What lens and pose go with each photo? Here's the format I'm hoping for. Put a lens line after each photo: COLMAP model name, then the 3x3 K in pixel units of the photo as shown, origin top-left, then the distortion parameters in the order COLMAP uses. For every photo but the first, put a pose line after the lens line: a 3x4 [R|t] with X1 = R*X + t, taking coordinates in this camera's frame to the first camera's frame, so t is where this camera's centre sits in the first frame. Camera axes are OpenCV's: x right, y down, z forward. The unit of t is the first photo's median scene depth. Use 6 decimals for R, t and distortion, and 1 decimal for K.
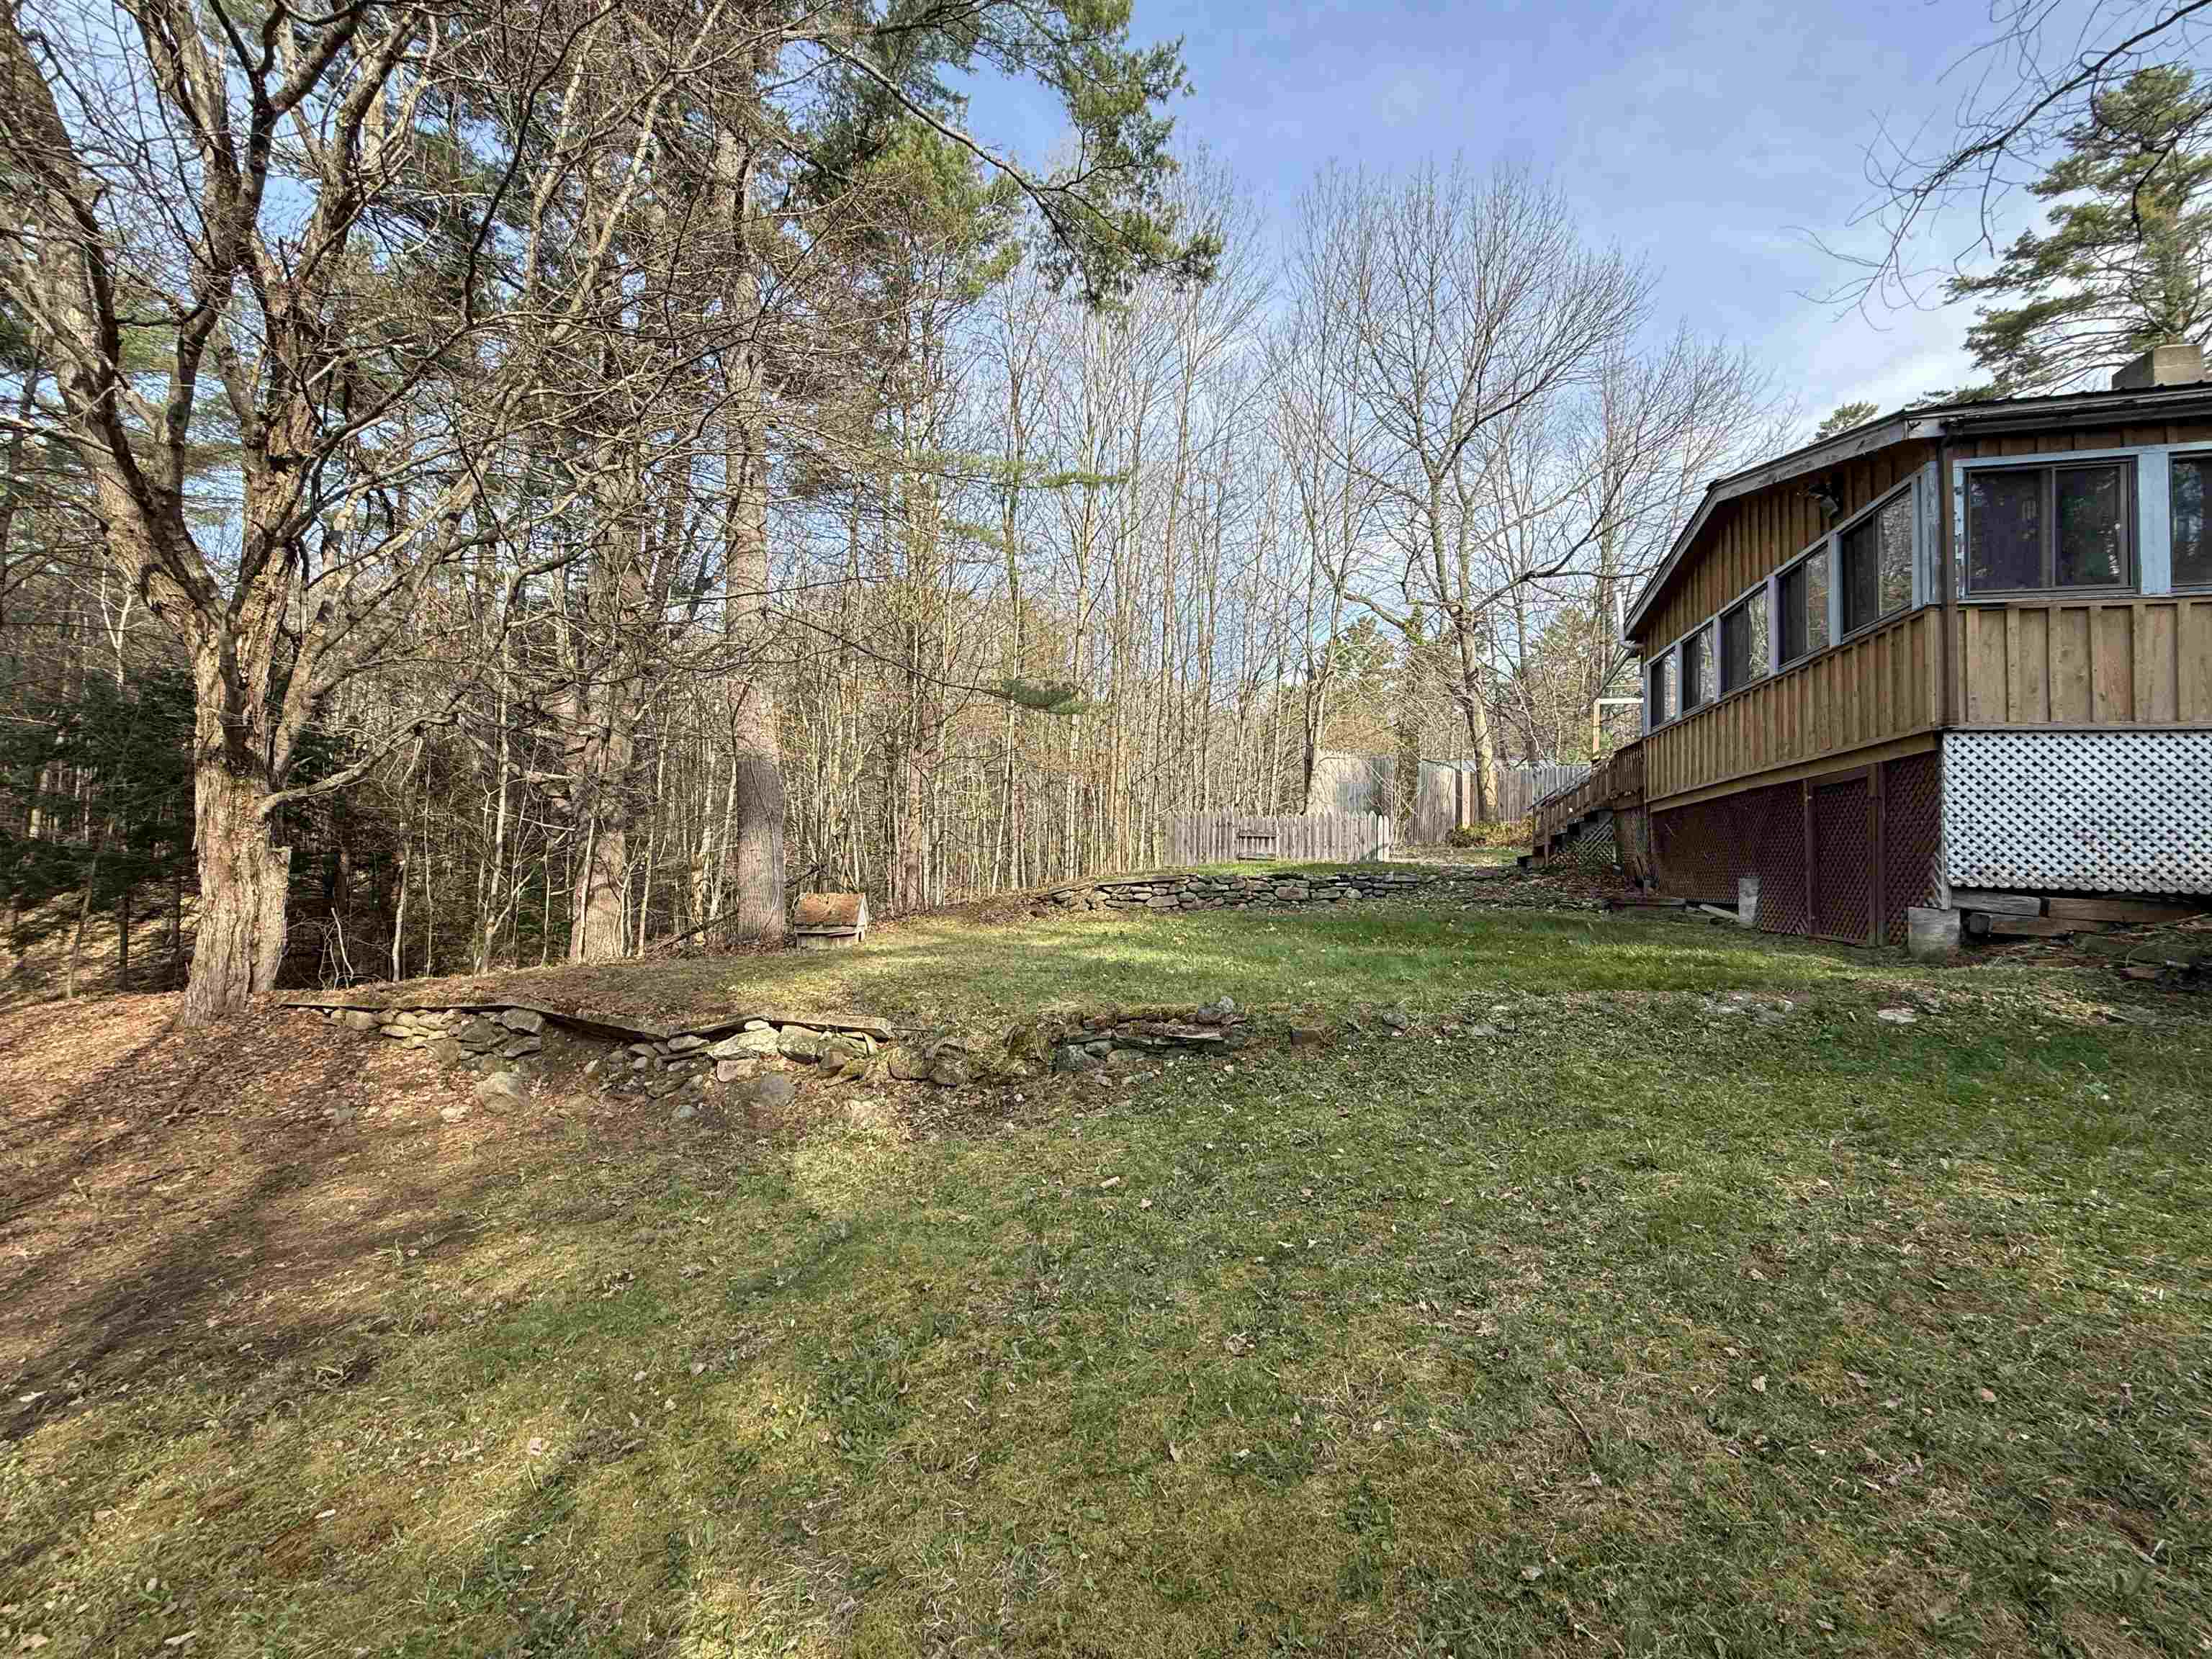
lens RADIAL K [[884.6, 0, 1110.2], [0, 884.6, 829.5], [0, 0, 1]] dist [-0.002372, 0.002900]
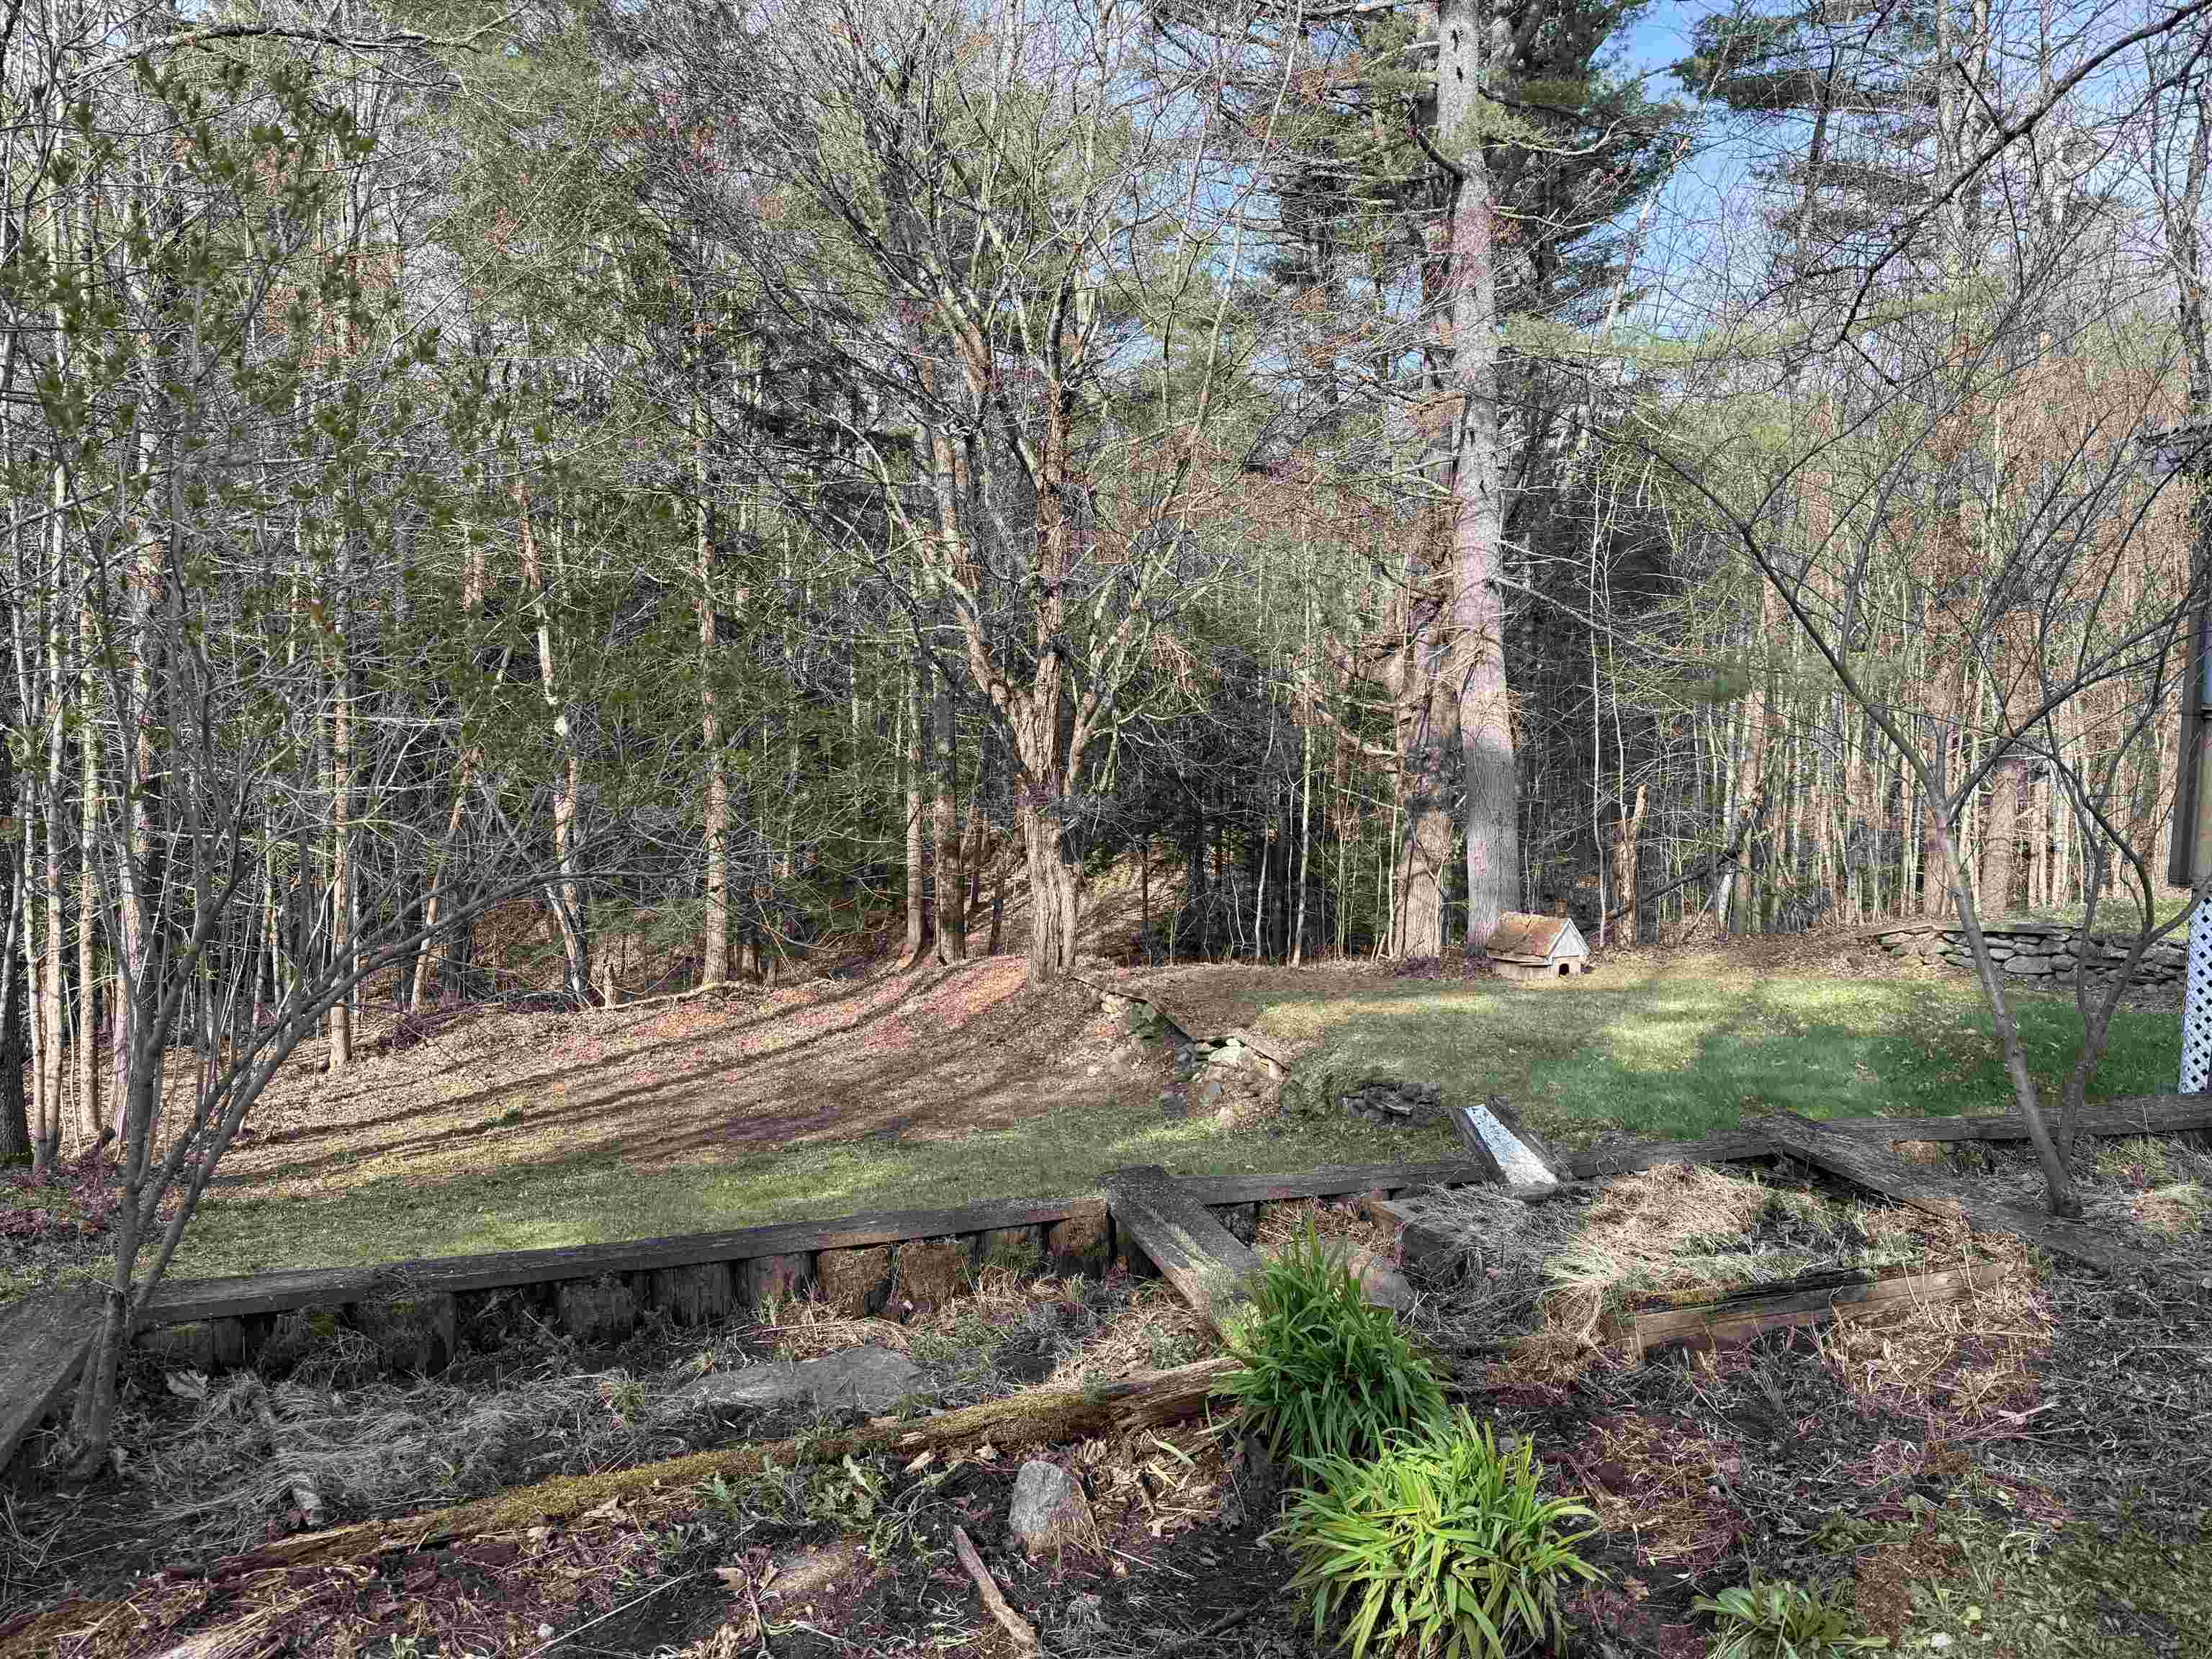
lens RADIAL K [[1587.5, 0, 1093.8], [0, 1587.5, 826.9], [0, 0, 1]] dist [0.168913, -0.216880]
pose [[0.554950, 0.039781, -0.830932, 1.388956], [0.032251, 0.997076, 0.069275, -0.251997], [0.831258, -0.065242, 0.552045, -0.404278]]
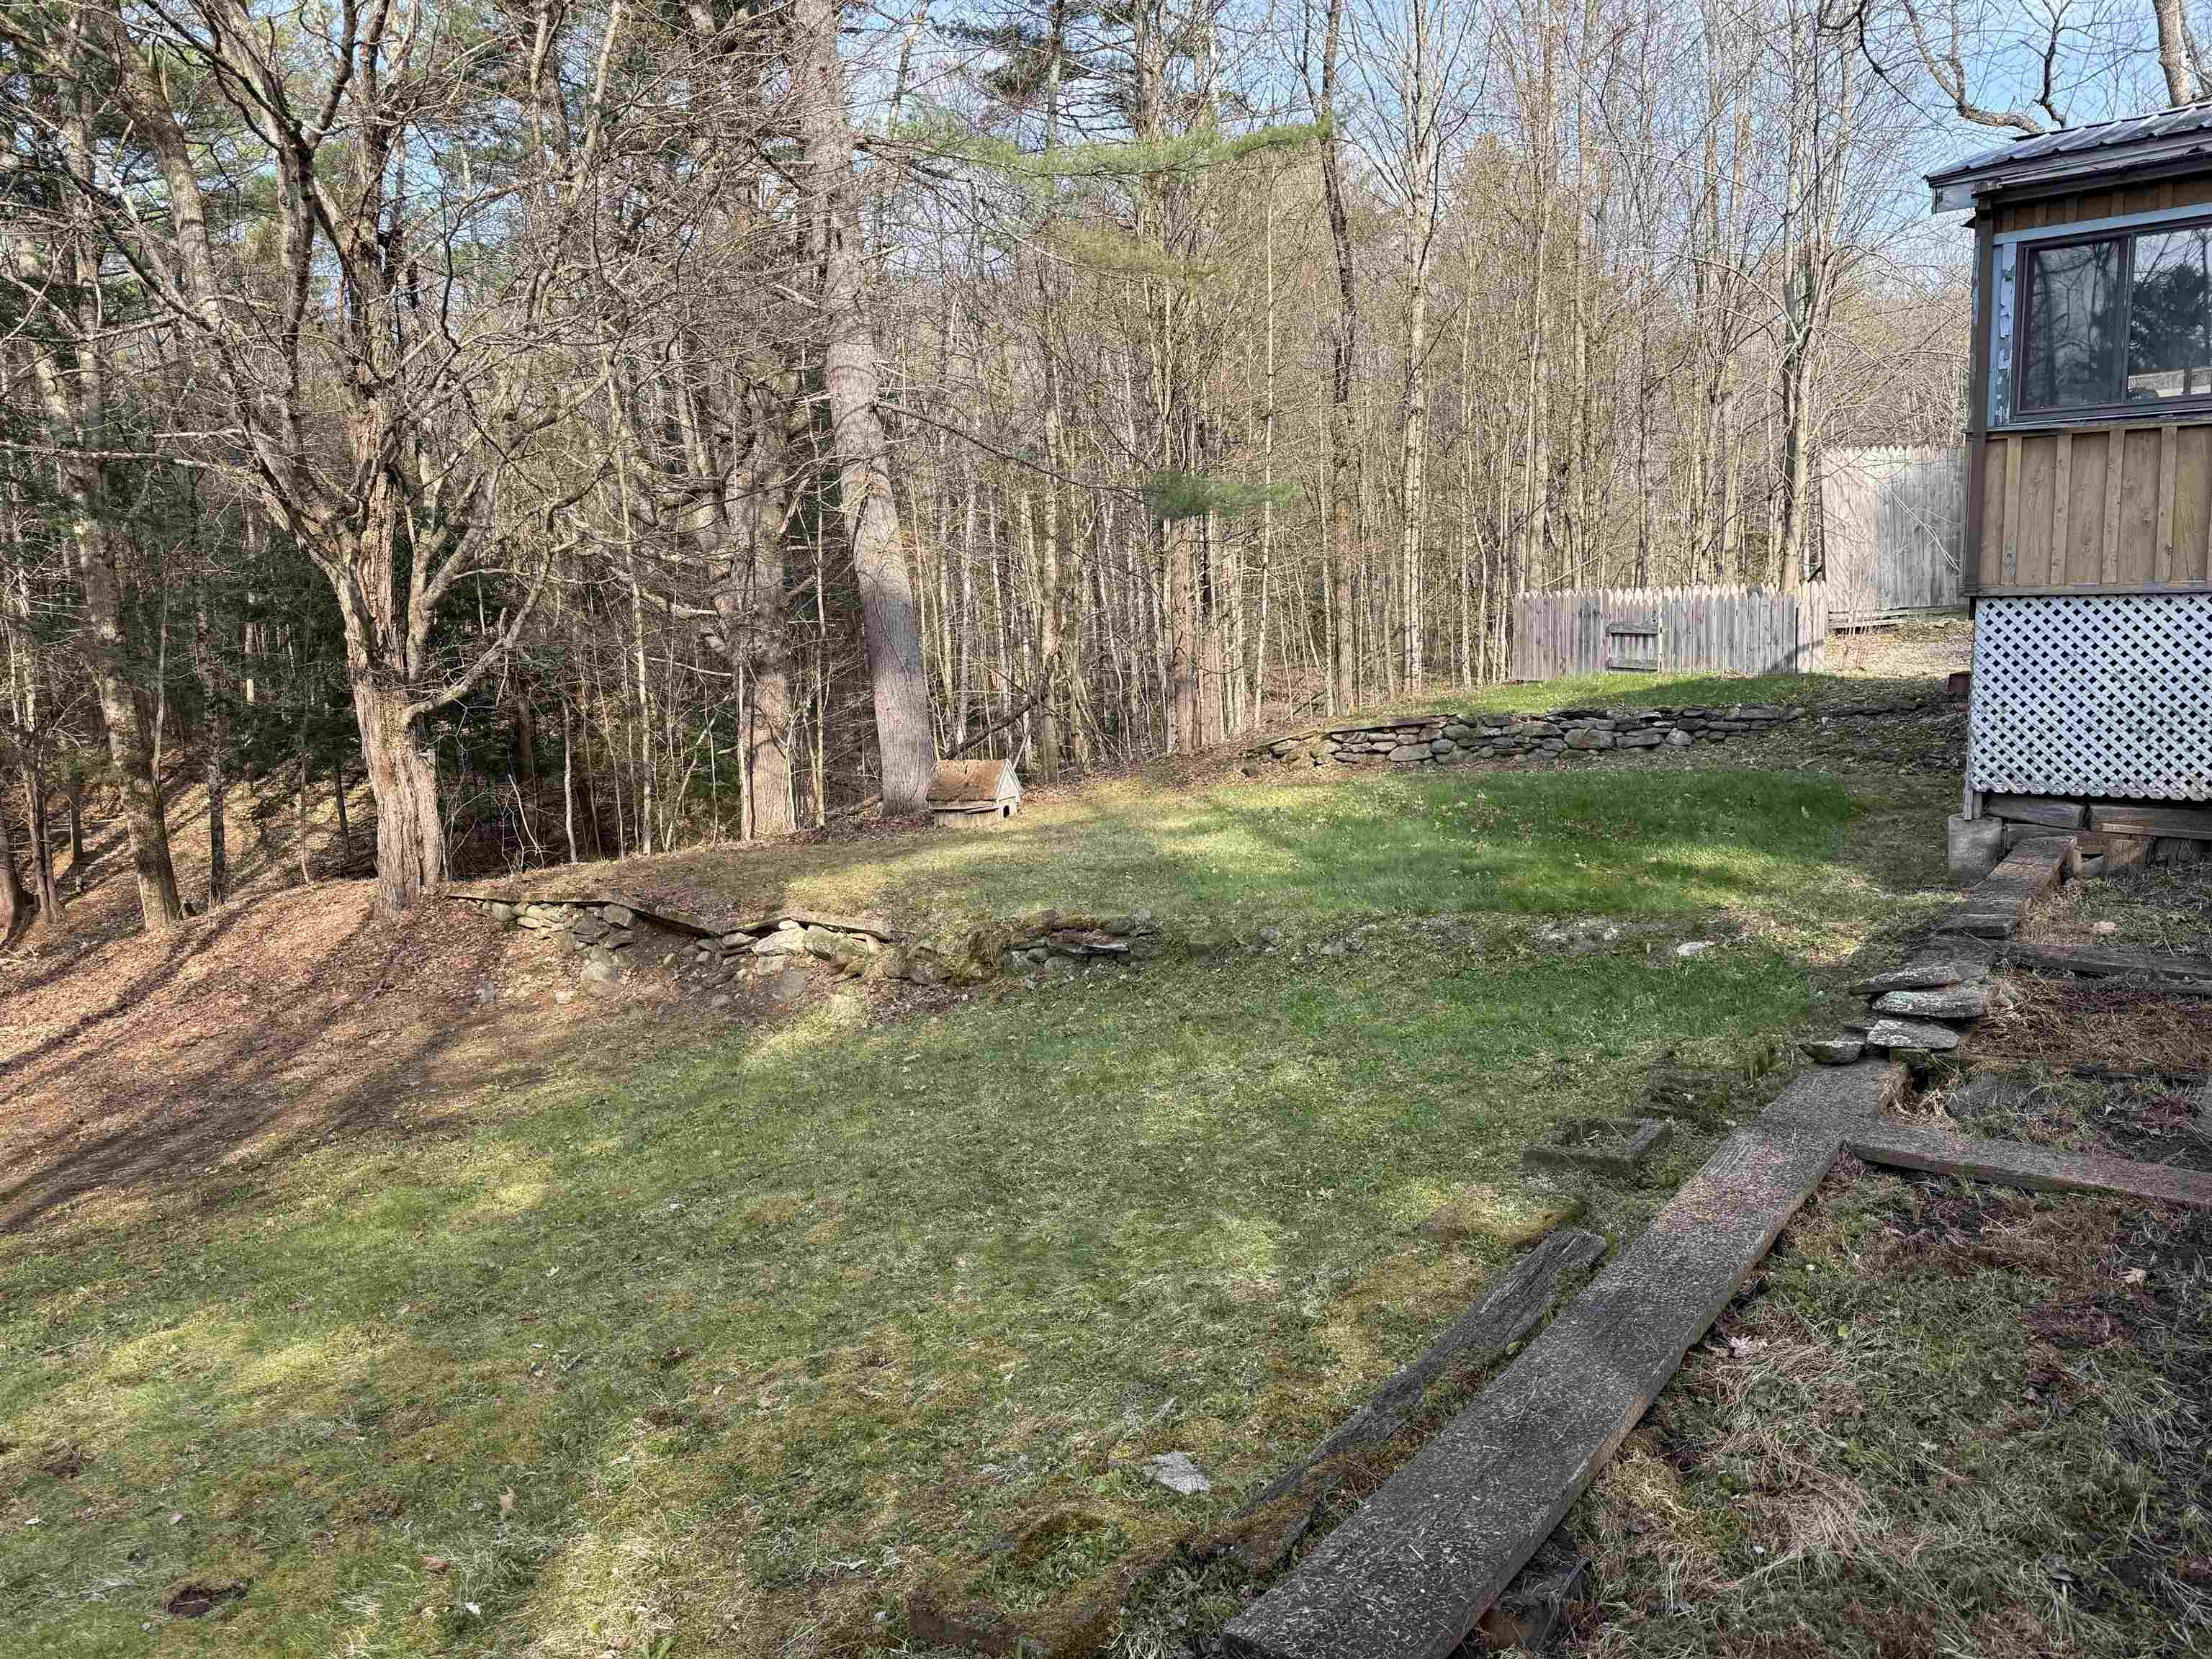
lens RADIAL K [[1585.6, 0, 1116.1], [0, 1585.6, 827.7], [0, 0, 1]] dist [0.173571, -0.279268]
pose [[0.922365, -0.003007, -0.386309, 0.717271], [0.070623, 0.984431, 0.160959, -0.177347], [0.379810, -0.175746, 0.908217, -0.582487]]
